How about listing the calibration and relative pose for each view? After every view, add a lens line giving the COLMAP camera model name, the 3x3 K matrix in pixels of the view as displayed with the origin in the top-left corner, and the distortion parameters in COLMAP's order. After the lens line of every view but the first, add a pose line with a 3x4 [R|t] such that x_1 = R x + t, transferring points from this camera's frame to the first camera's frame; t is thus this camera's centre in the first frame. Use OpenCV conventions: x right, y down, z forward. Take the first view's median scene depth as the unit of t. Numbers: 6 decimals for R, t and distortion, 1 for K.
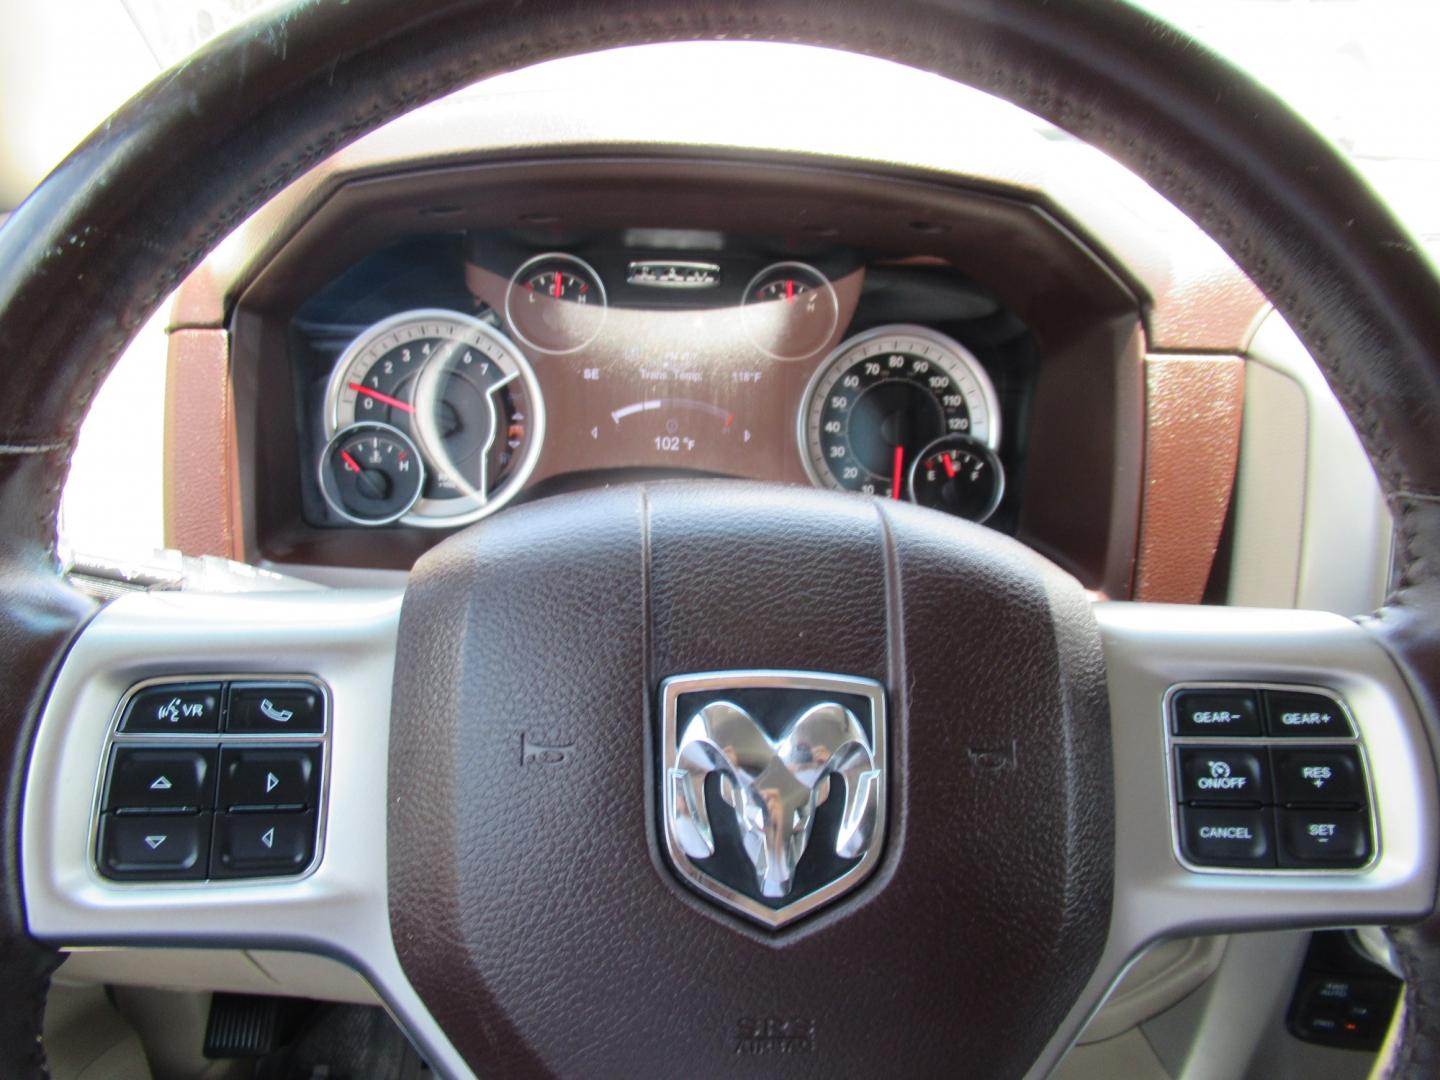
lens RADIAL K [[1076.6, 0, 720.0], [0, 1076.6, 540.0], [0, 0, 1]] dist [0.002034, -0.004235]
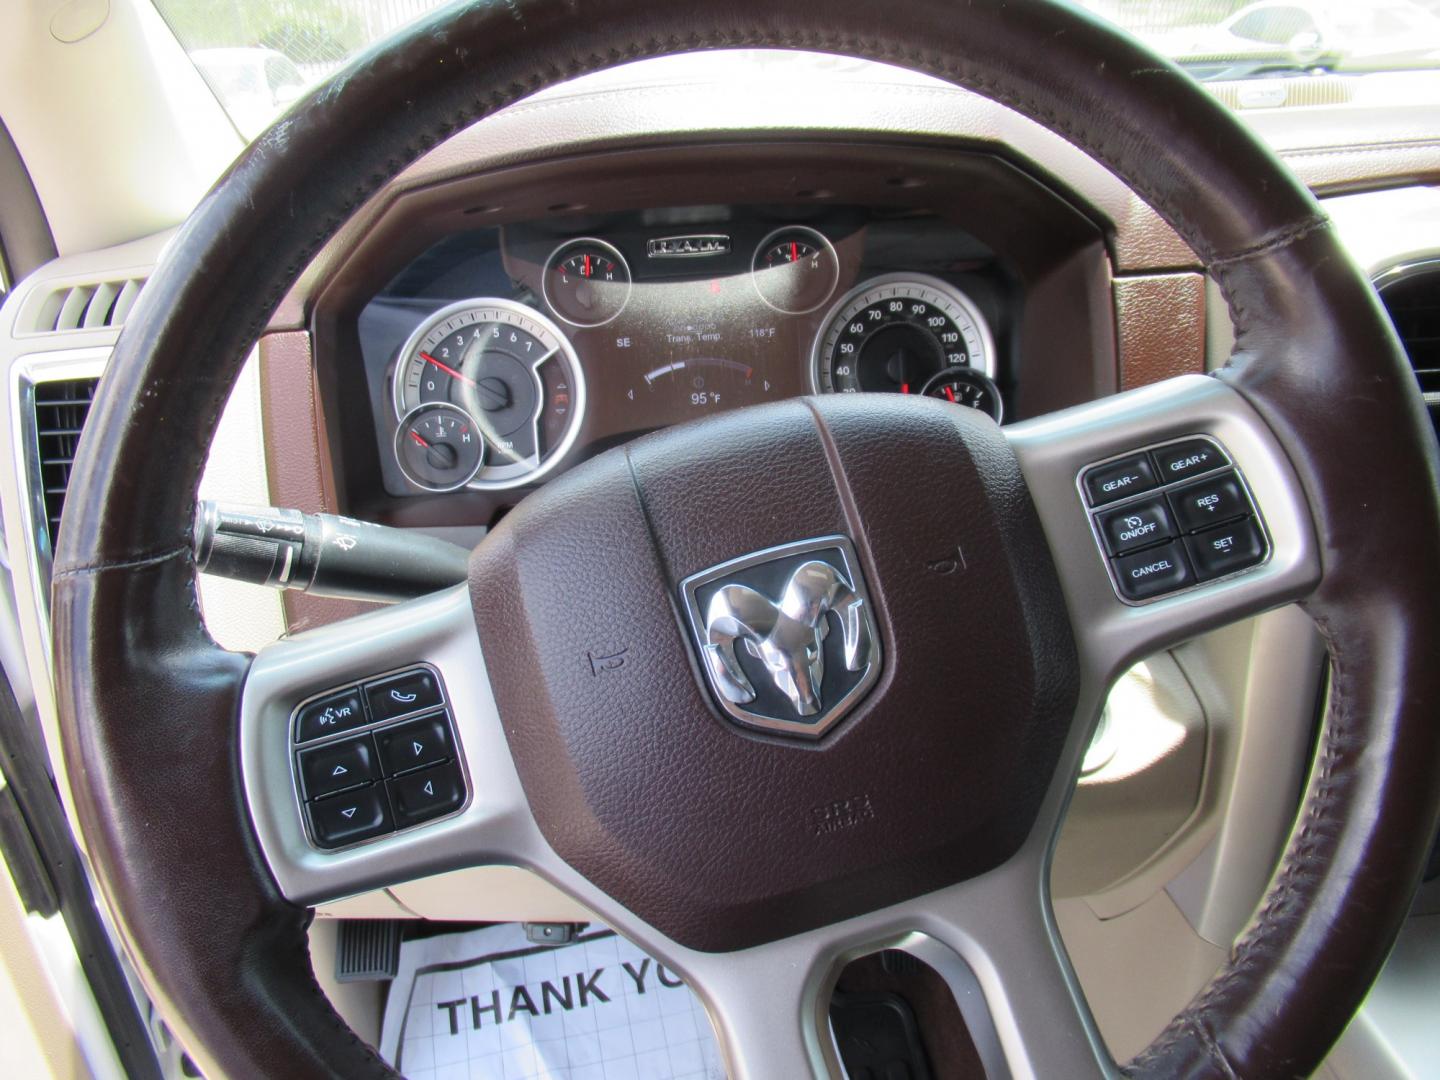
lens RADIAL K [[1076.6, 0, 720.0], [0, 1076.6, 540.0], [0, 0, 1]] dist [0.002034, -0.004235]
pose [[0.995265, -0.080084, -0.055090, 0.026498], [0.081399, 0.996438, 0.022041, 0.034769], [0.053129, -0.026420, 0.998238, -0.120962]]
